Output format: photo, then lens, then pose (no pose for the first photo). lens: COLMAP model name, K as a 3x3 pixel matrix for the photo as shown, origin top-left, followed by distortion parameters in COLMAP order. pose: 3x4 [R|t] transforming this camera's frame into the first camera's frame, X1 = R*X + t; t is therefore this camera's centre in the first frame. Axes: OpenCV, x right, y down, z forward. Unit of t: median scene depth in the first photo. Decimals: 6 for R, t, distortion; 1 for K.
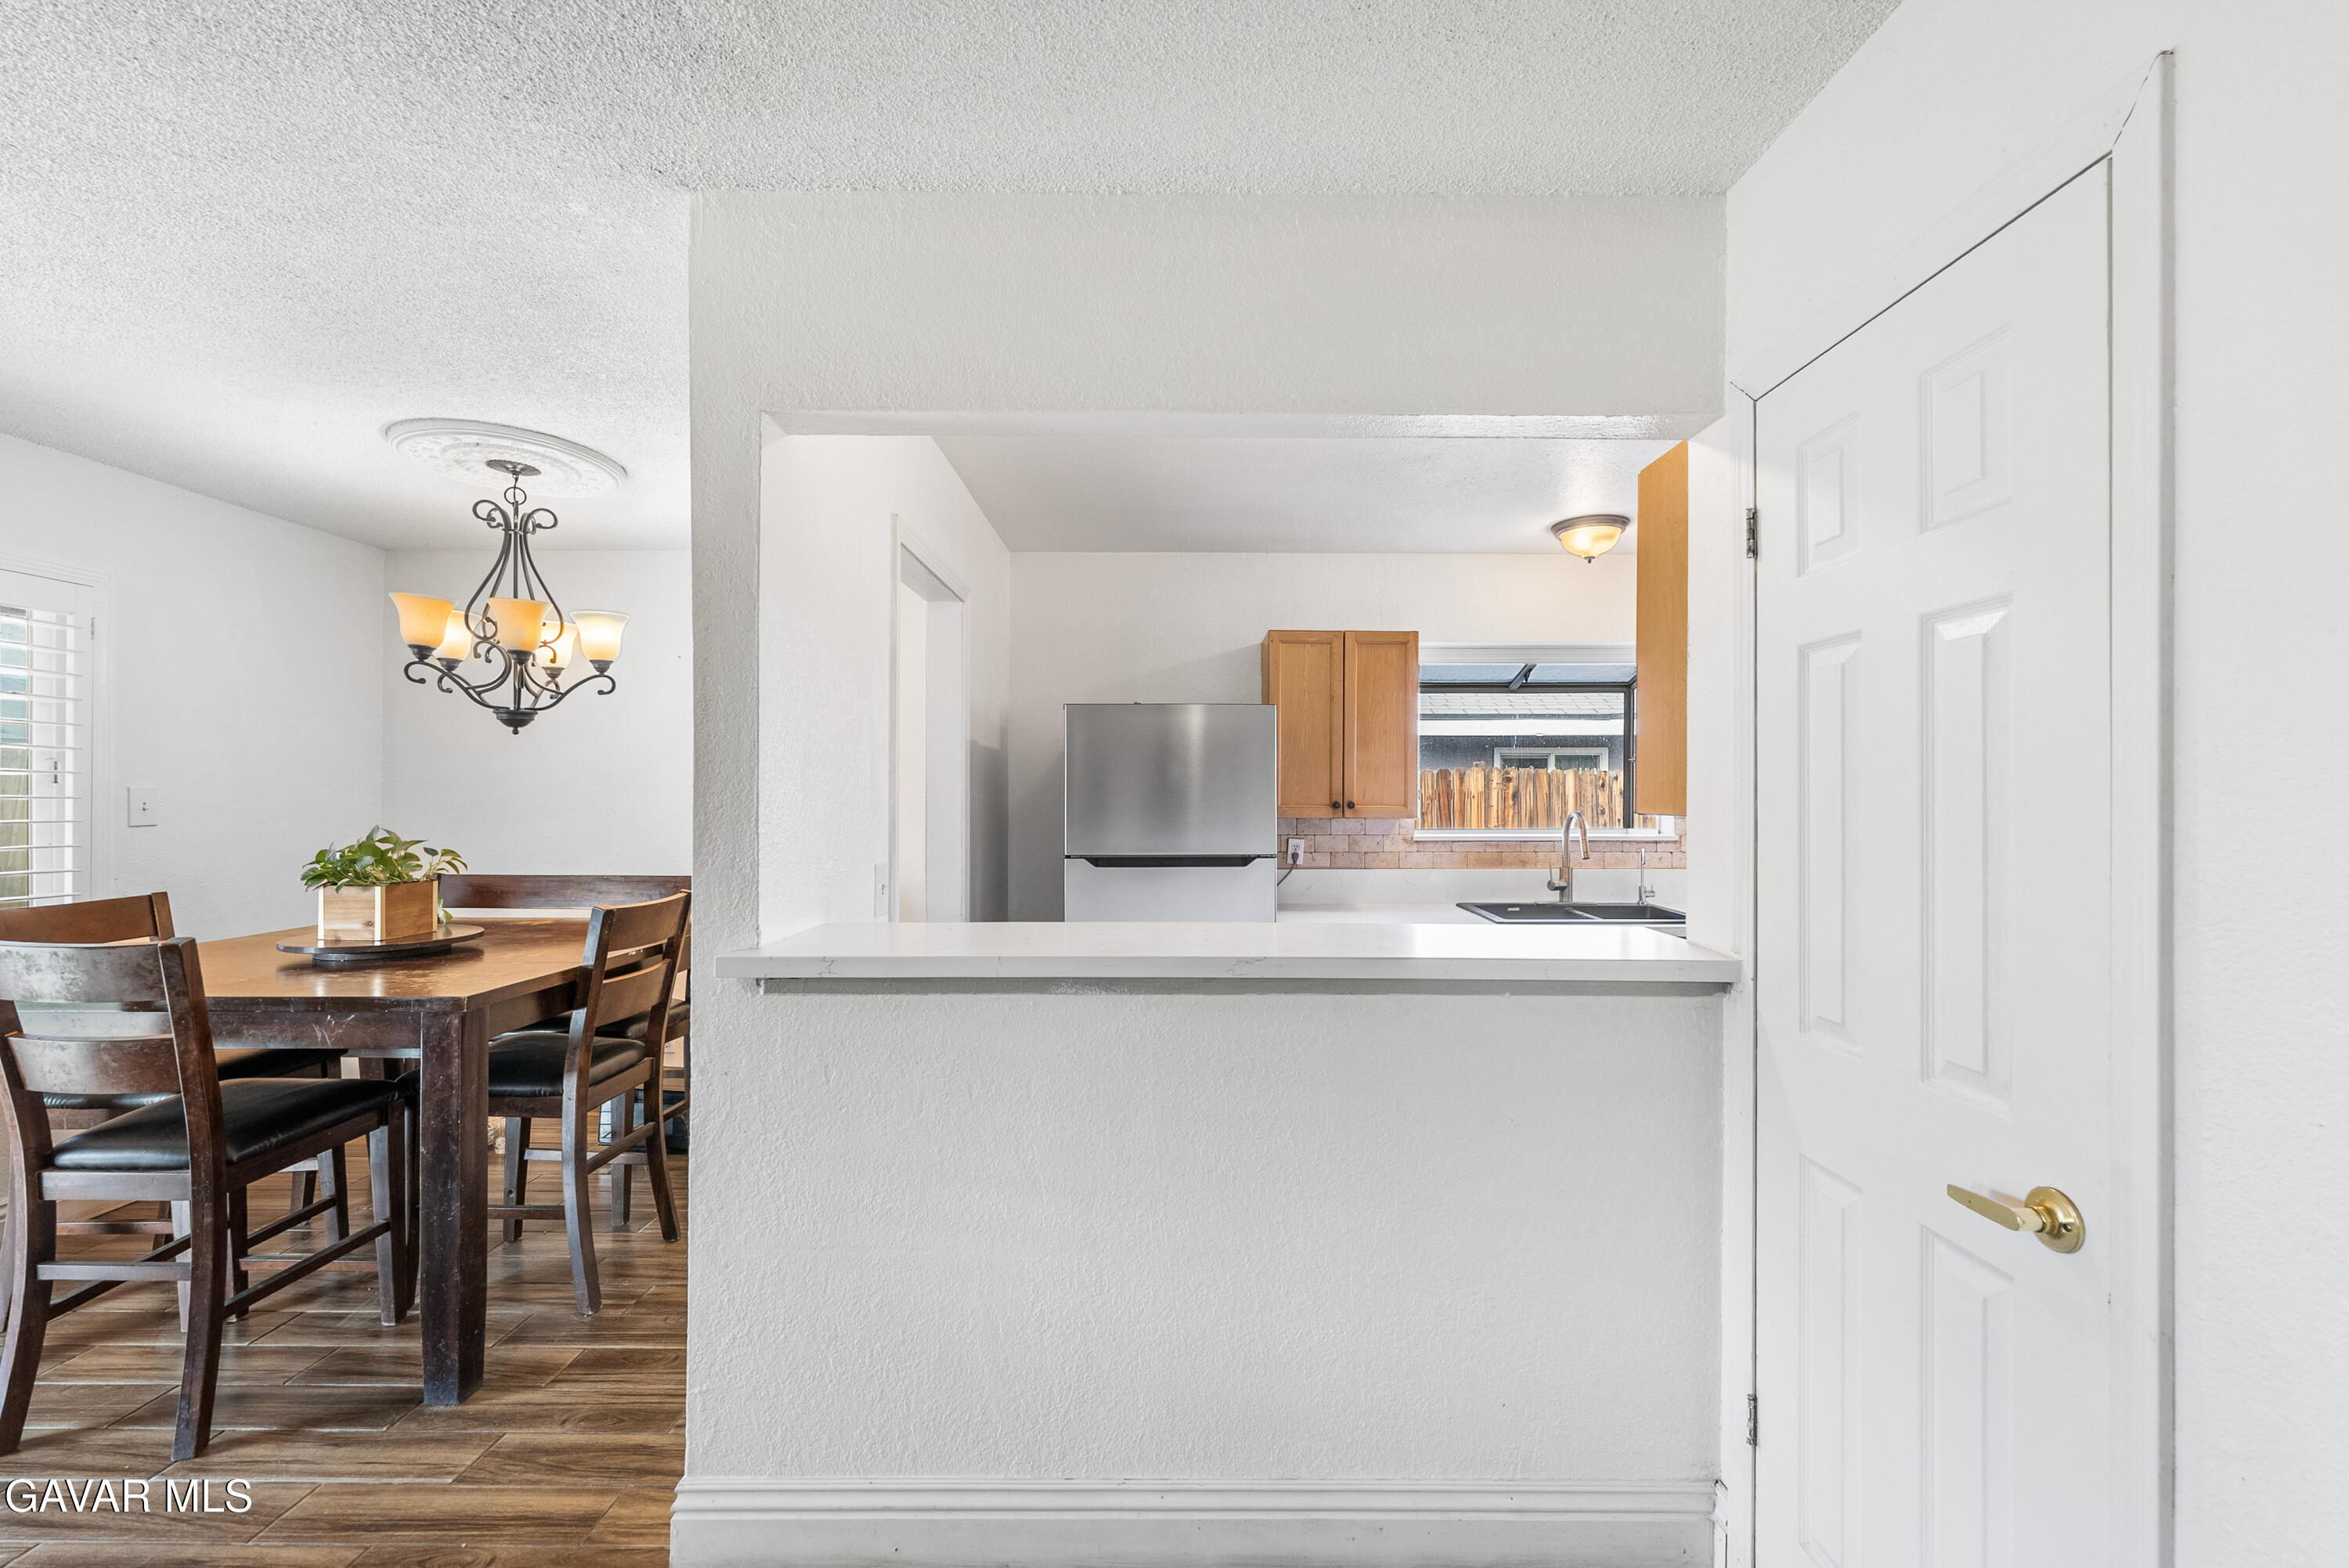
lens RADIAL K [[949.7, 0, 1174.5], [0, 949.7, 784.0], [0, 0, 1]] dist [-0.001297, -0.000267]
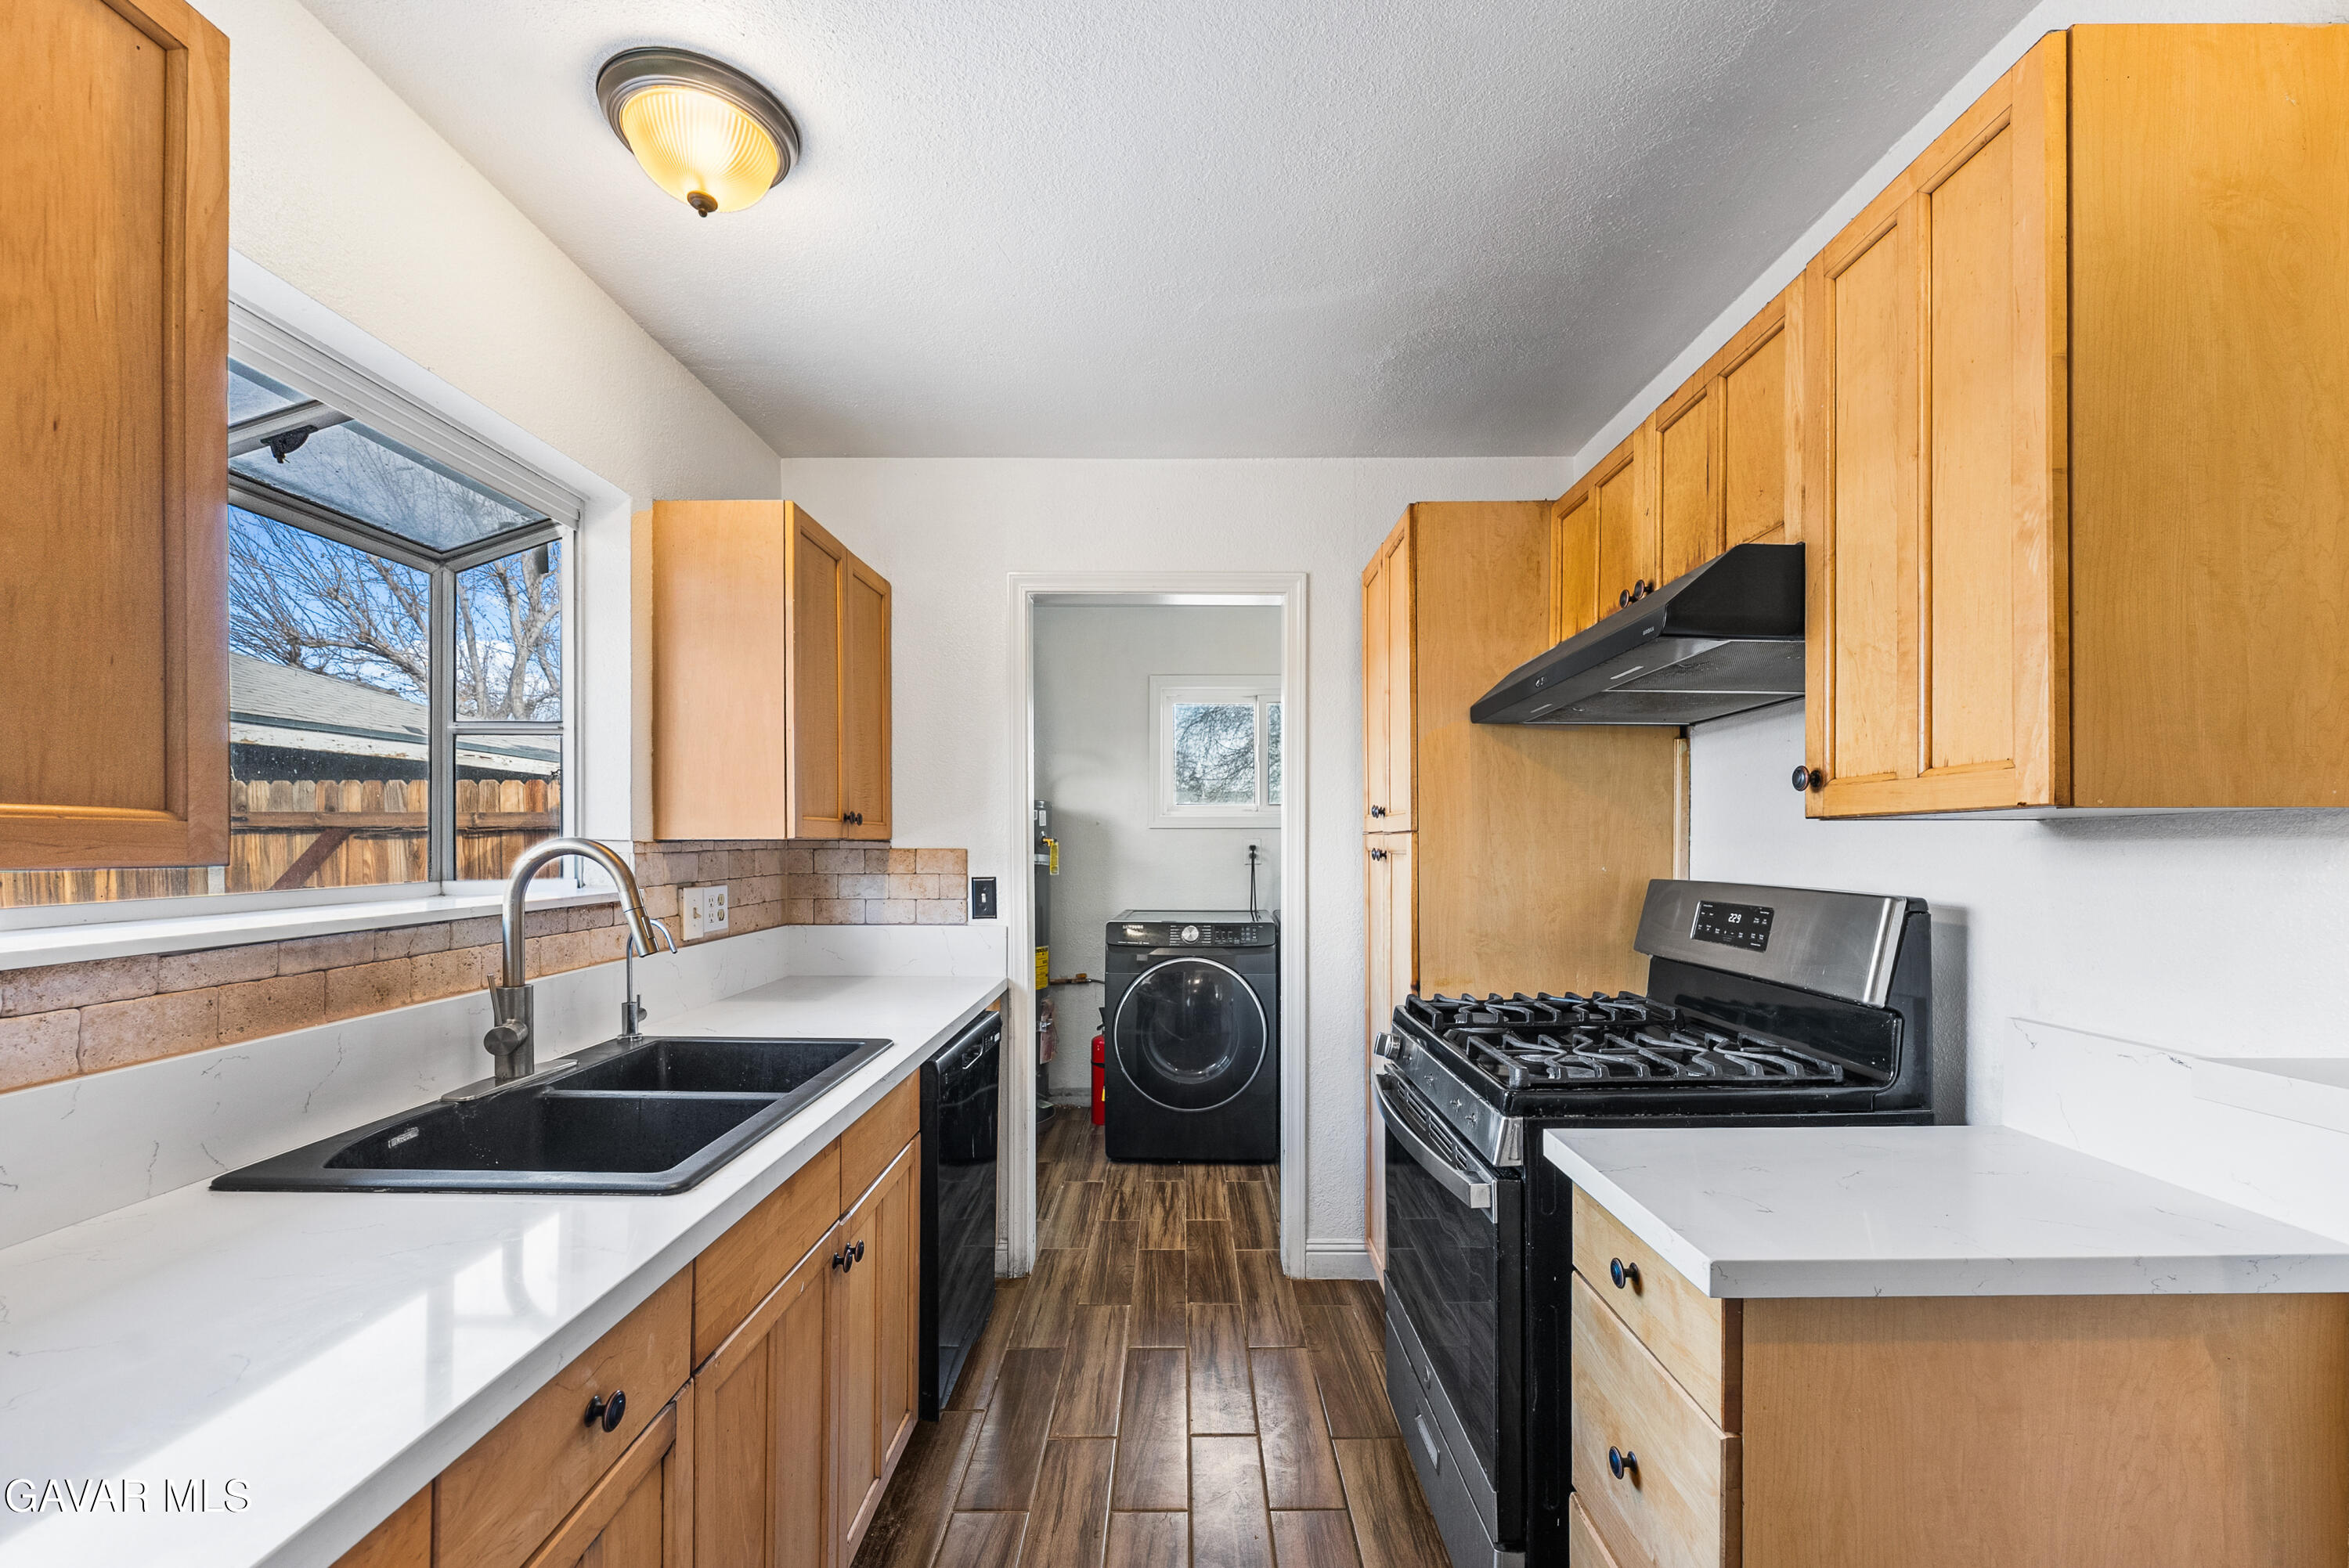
lens RADIAL K [[965.4, 0, 1191.7], [0, 965.4, 844.2], [0, 0, 1]] dist [0.000362, 0.000043]
pose [[-0.014417, -0.003183, 0.999891, 0.028085], [-0.006369, 0.999975, 0.003091, 0.036779], [-0.999876, -0.006323, -0.014437, 0.964307]]
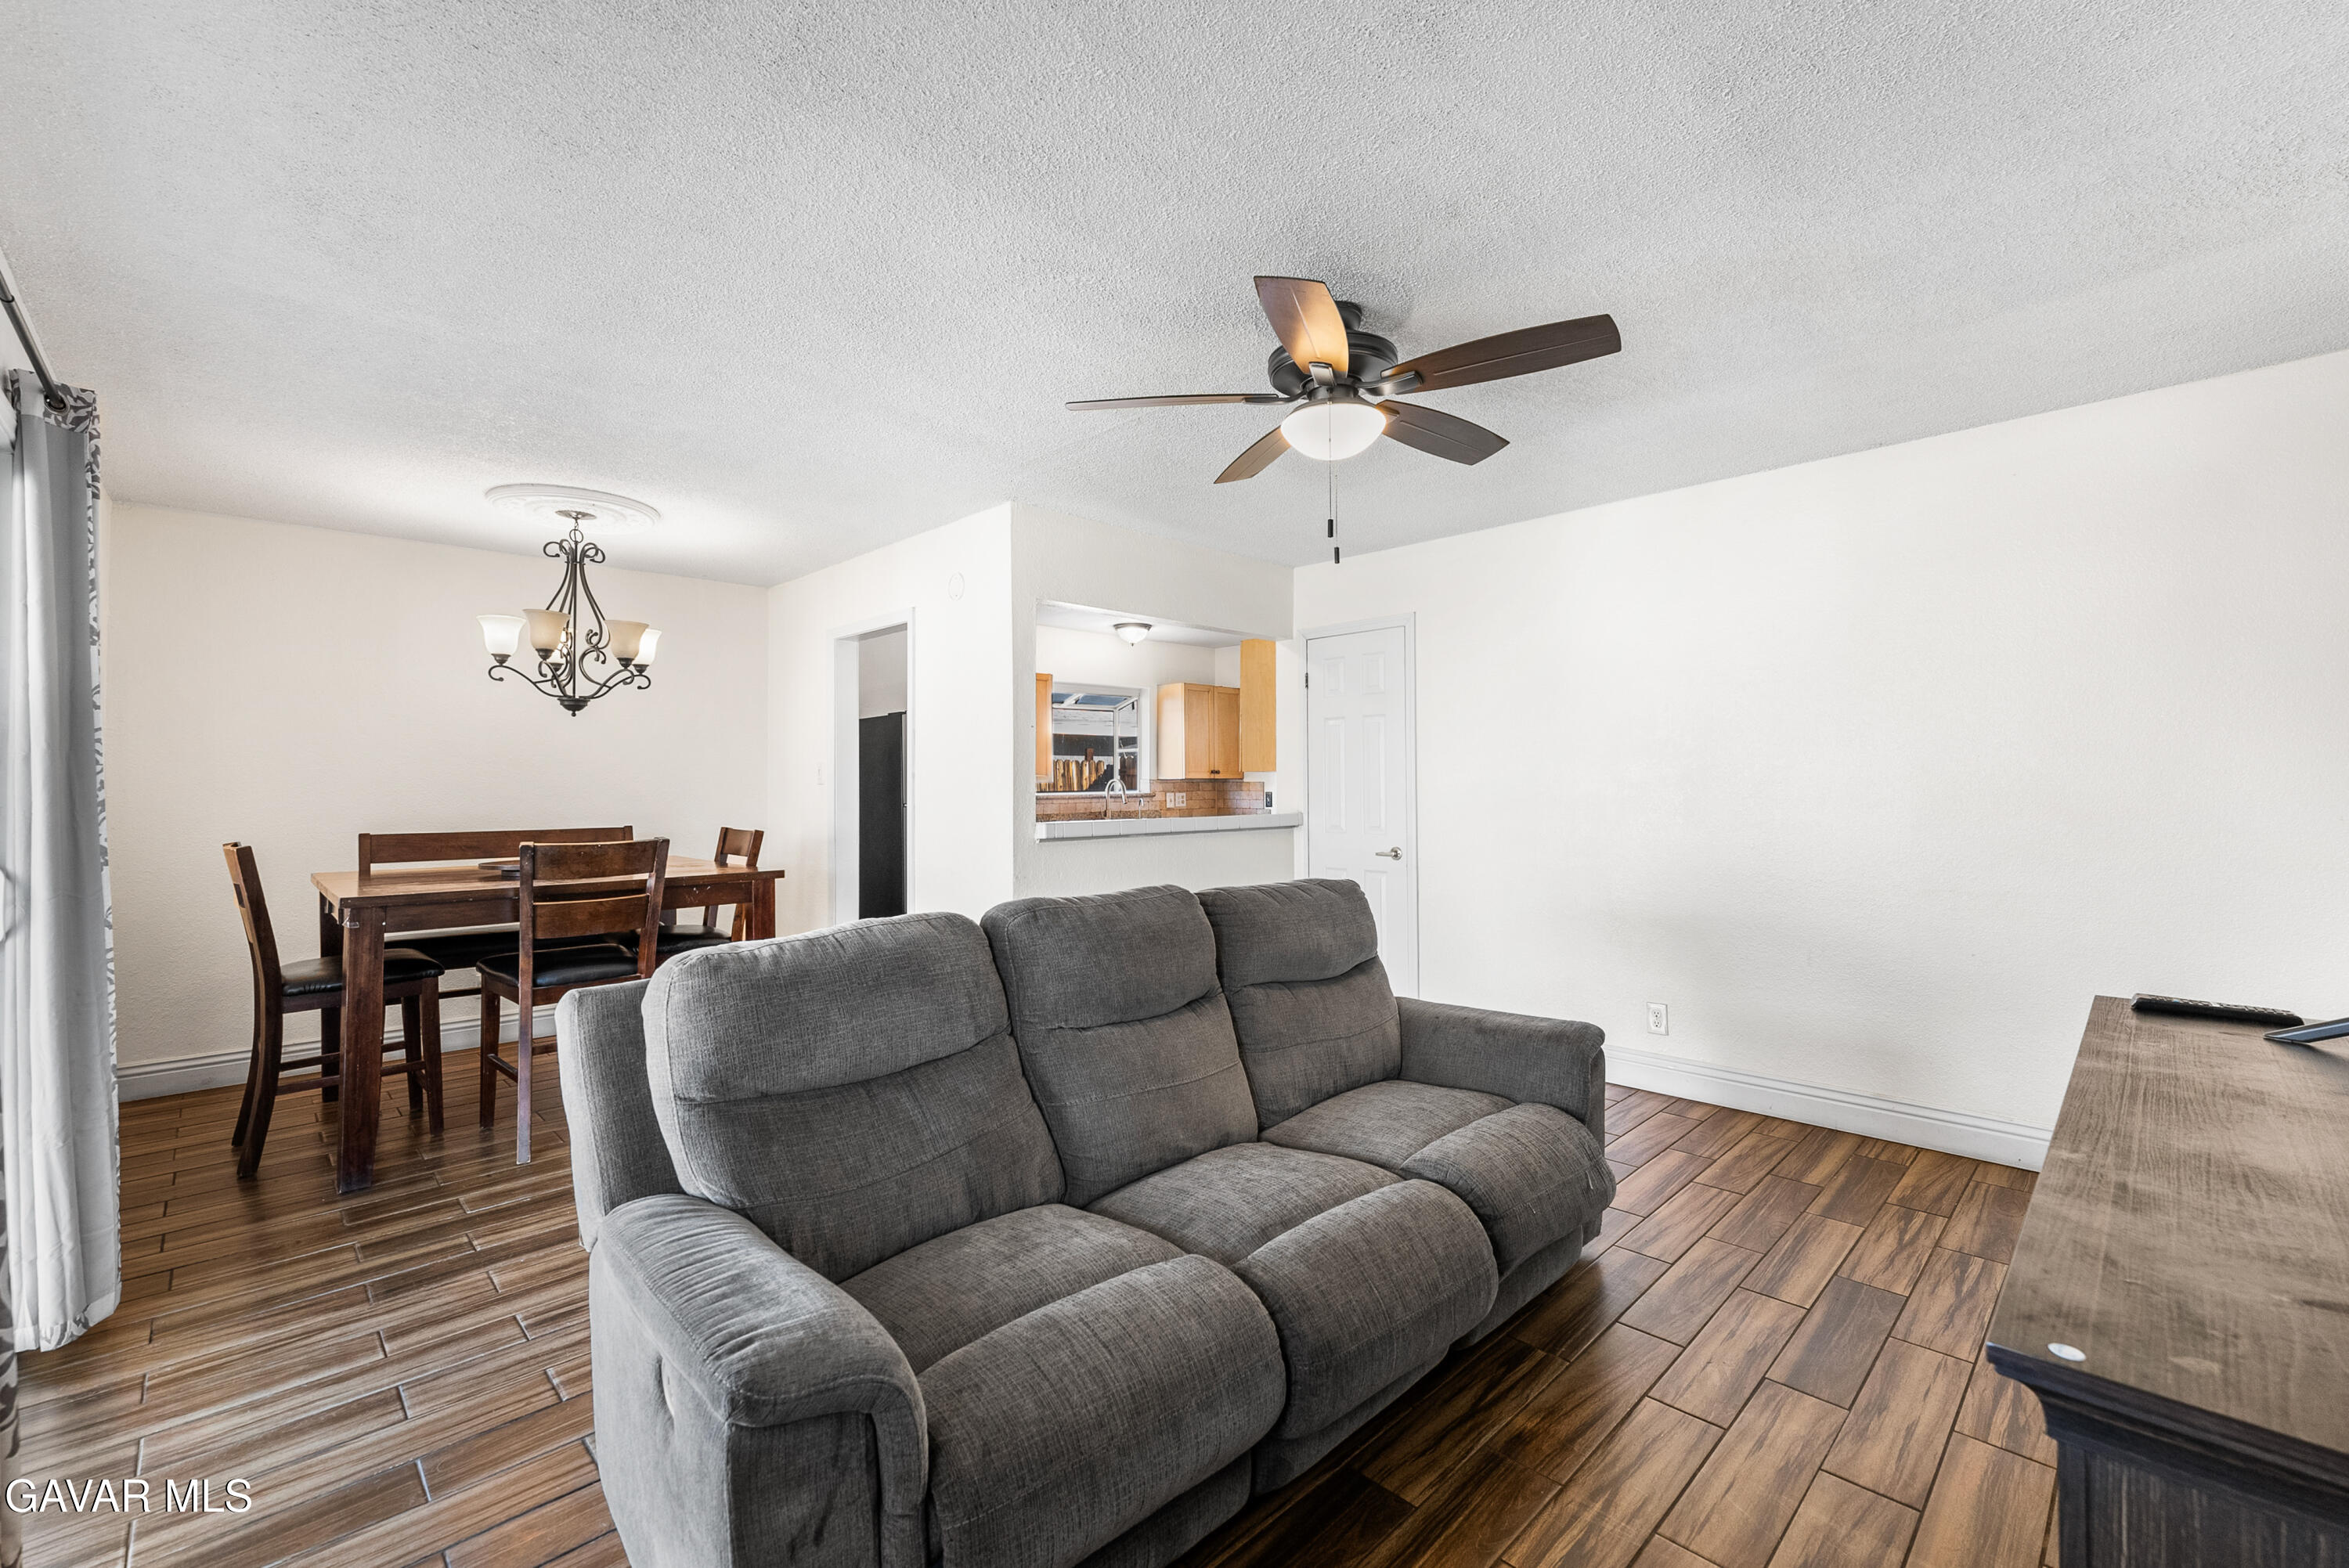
lens RADIAL K [[974.5, 0, 1187.2], [0, 974.5, 761.3], [0, 0, 1]] dist [0.000479, -0.000222]
pose [[0.710650, 0.010393, 0.703469, -1.013878], [-0.000521, 0.999898, -0.014246, 0.027409], [-0.703545, 0.009757, 0.710583, -0.535144]]
